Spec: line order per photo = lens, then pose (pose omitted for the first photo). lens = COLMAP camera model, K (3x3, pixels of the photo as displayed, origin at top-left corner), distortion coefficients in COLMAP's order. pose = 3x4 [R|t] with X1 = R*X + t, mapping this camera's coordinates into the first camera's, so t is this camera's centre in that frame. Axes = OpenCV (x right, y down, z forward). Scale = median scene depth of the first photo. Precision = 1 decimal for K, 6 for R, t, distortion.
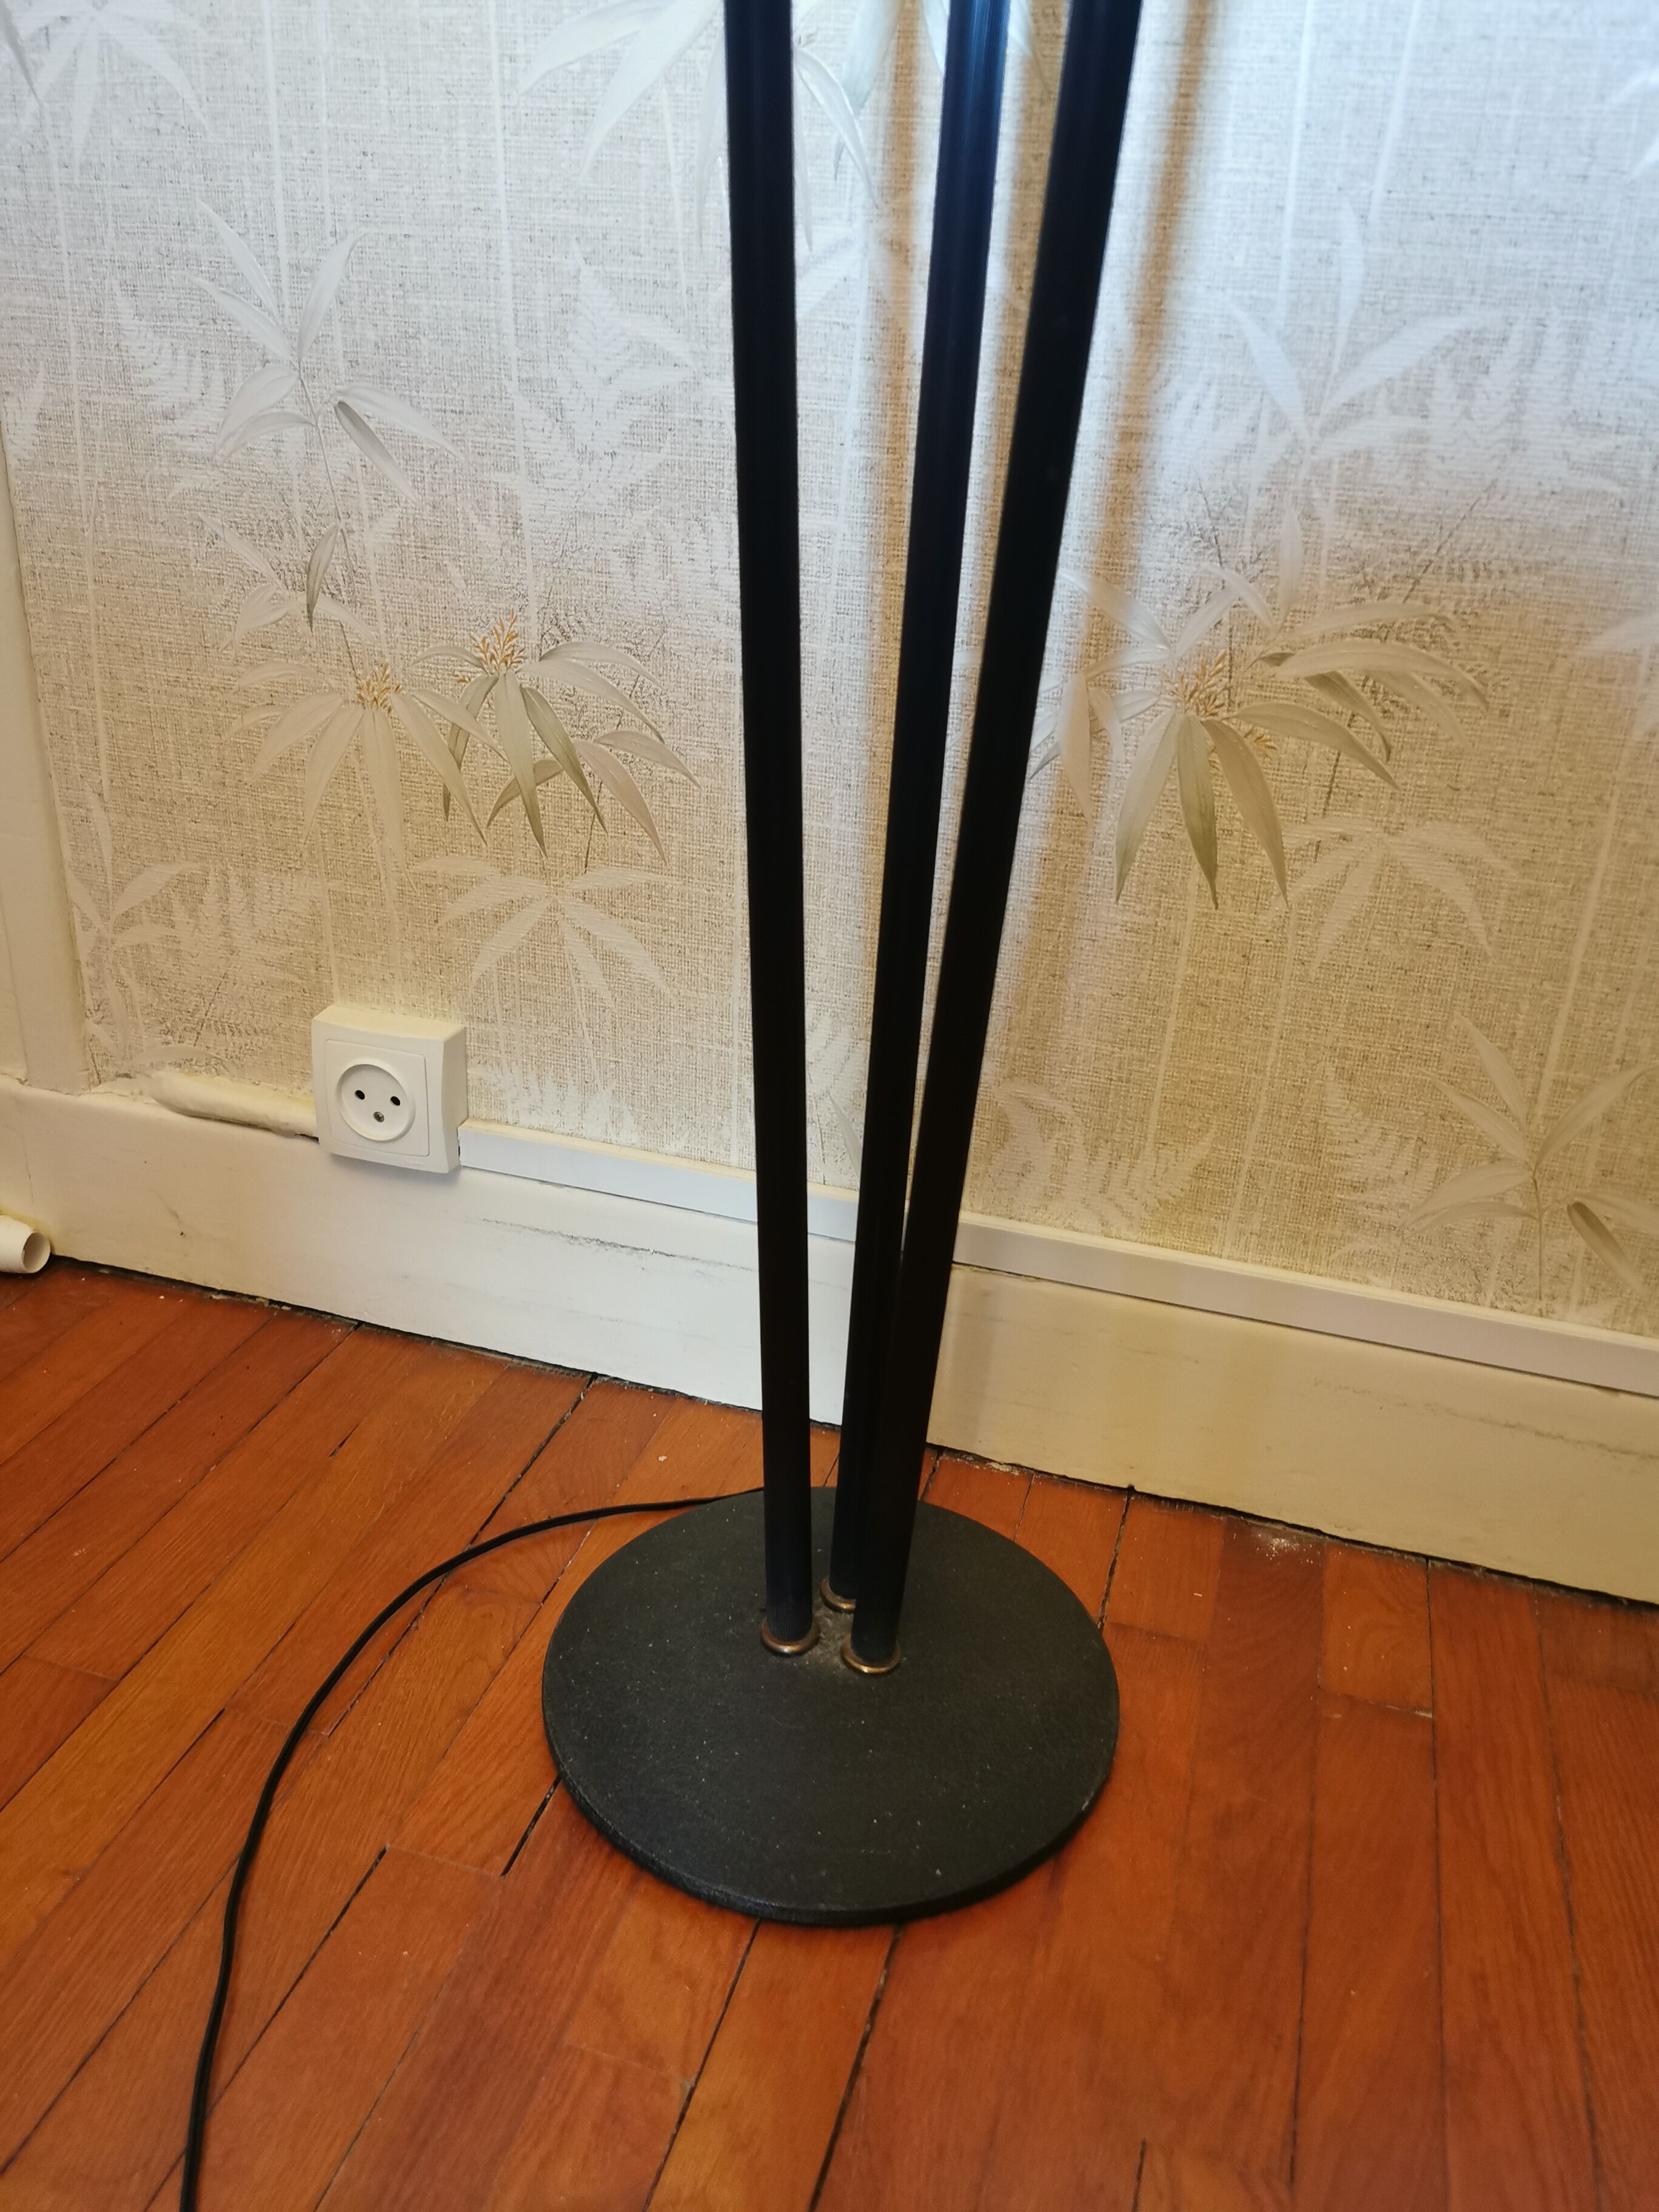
lens RADIAL K [[1728.1, 0, 842.1], [0, 1728.1, 1115.6], [0, 0, 1]] dist [0.049959, -0.090594]
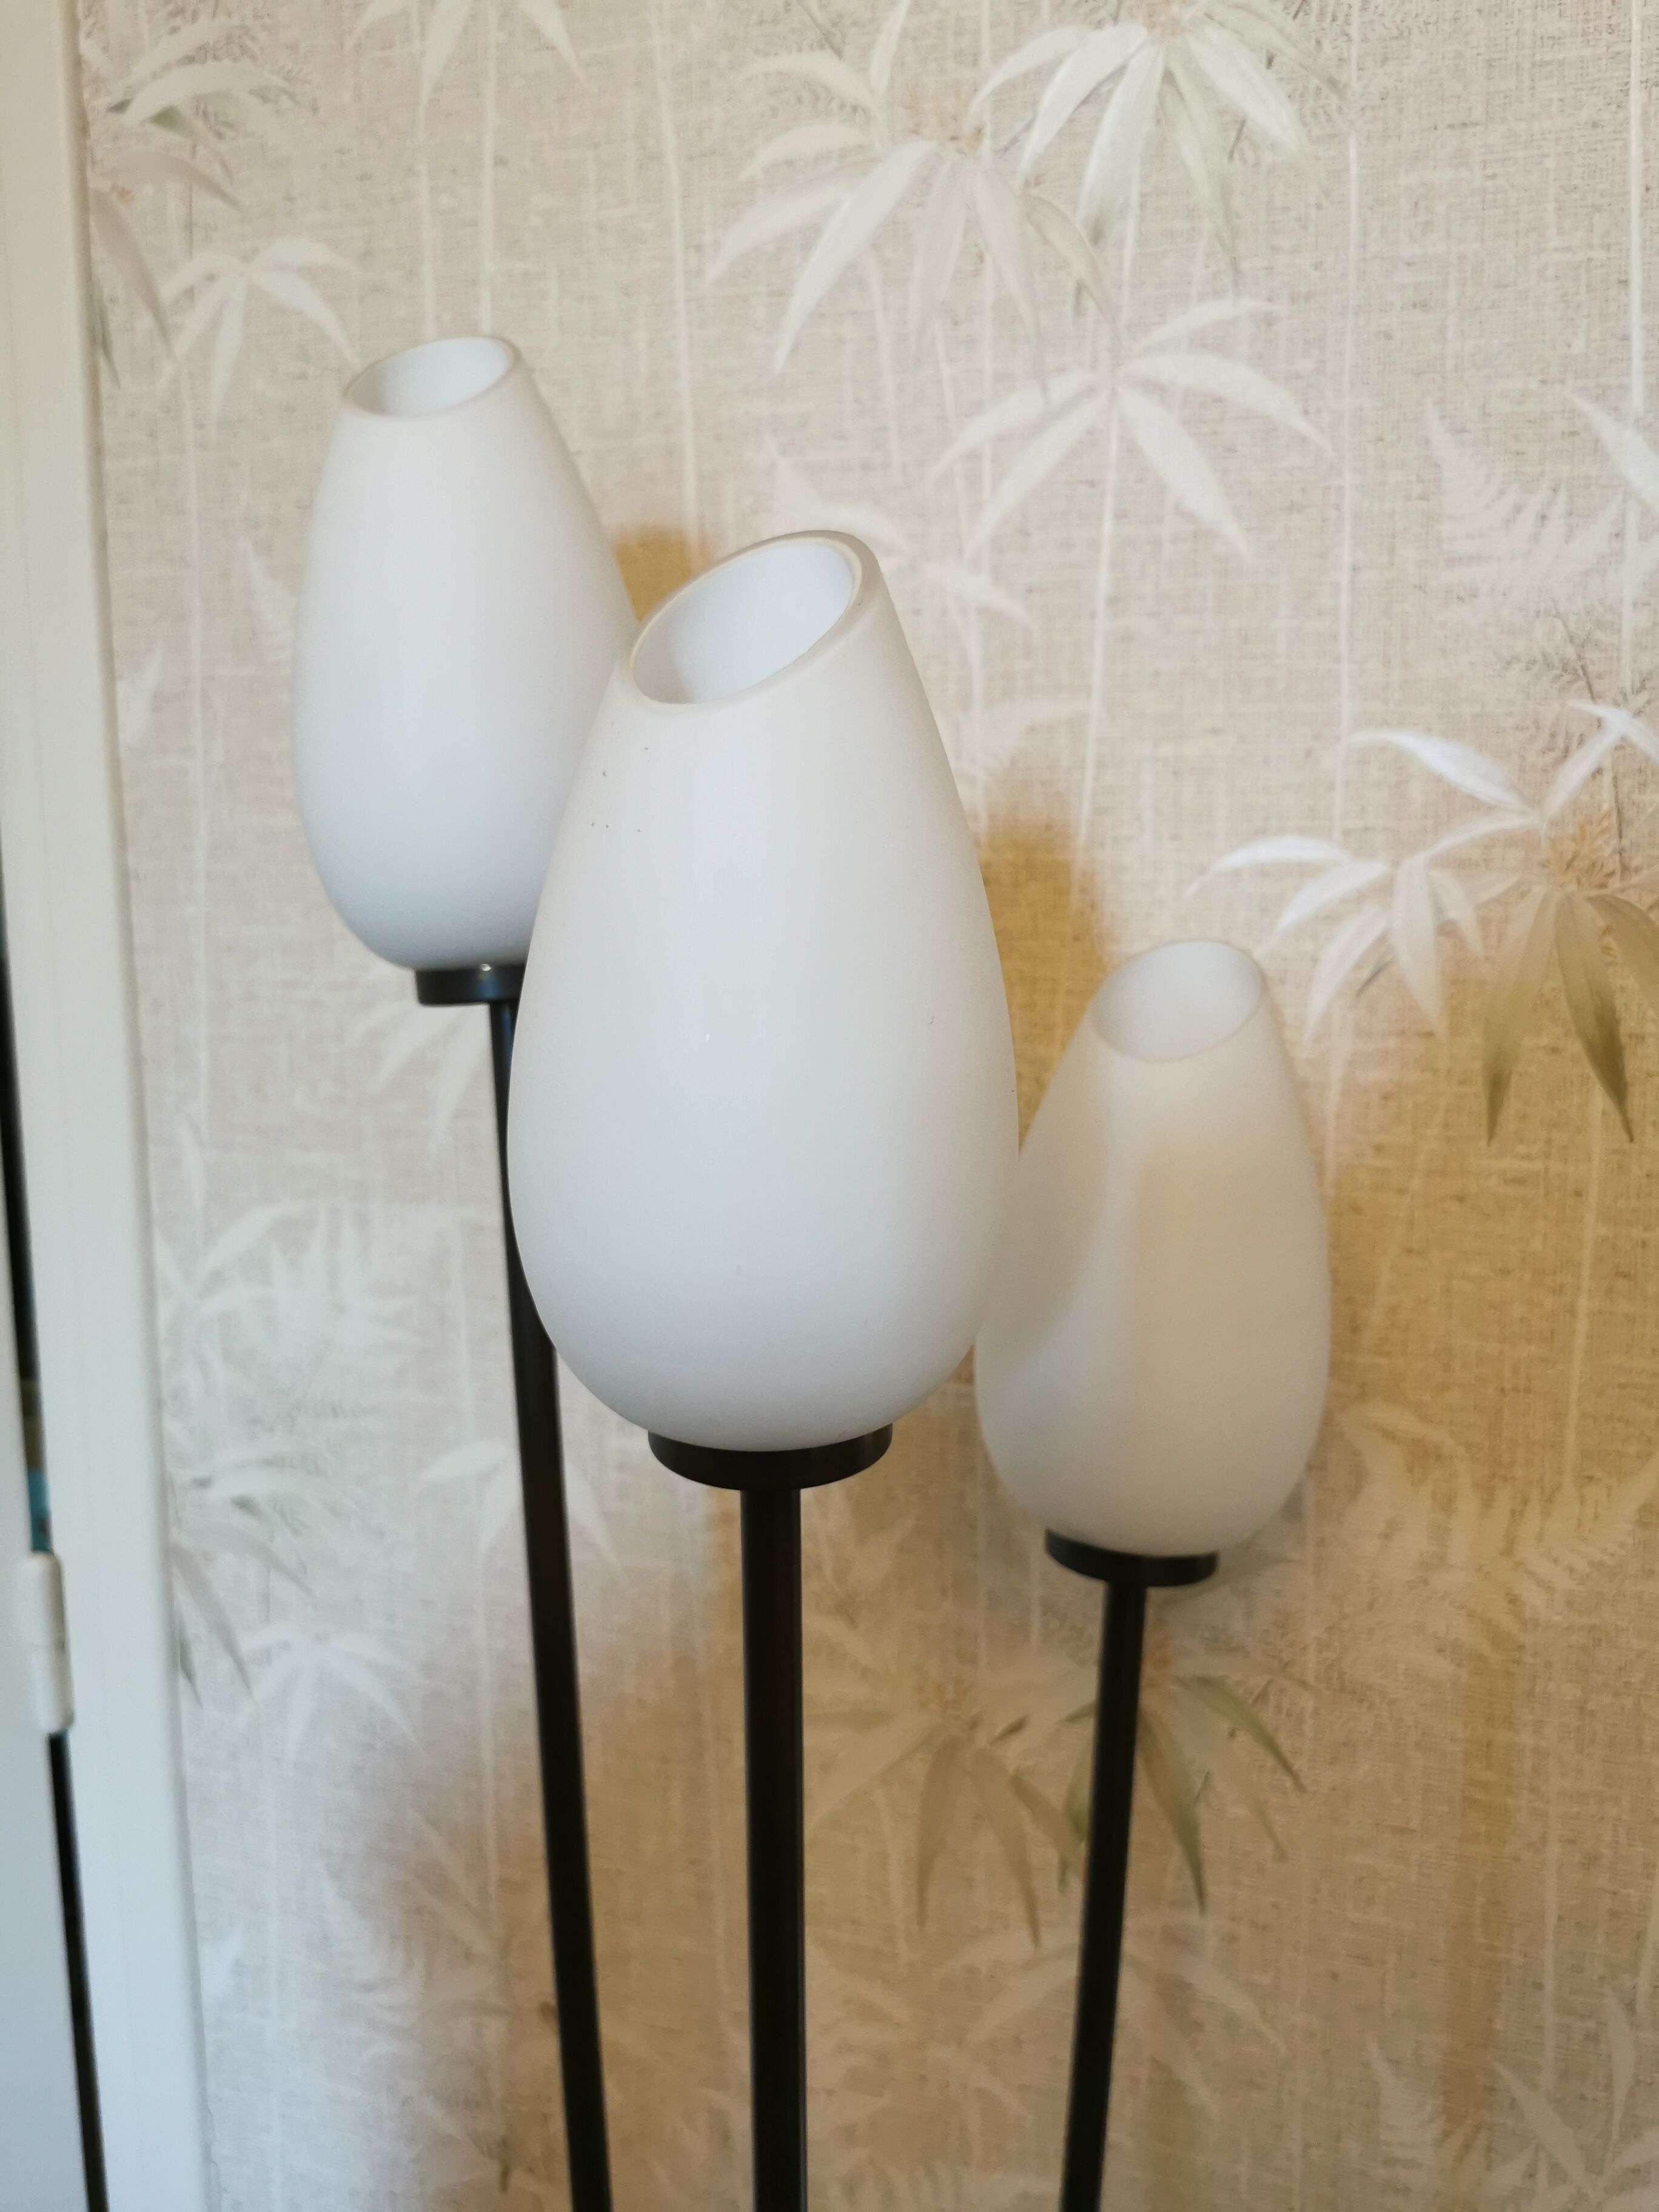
lens RADIAL K [[1728.1, 0, 852.4], [0, 1728.1, 1102.0], [0, 0, 1]] dist [0.049959, -0.090594]
pose [[0.997756, -0.052526, -0.041531, -0.090268], [0.037824, 0.953902, -0.297725, 0.076897], [0.055255, 0.295486, 0.953748, 0.260221]]
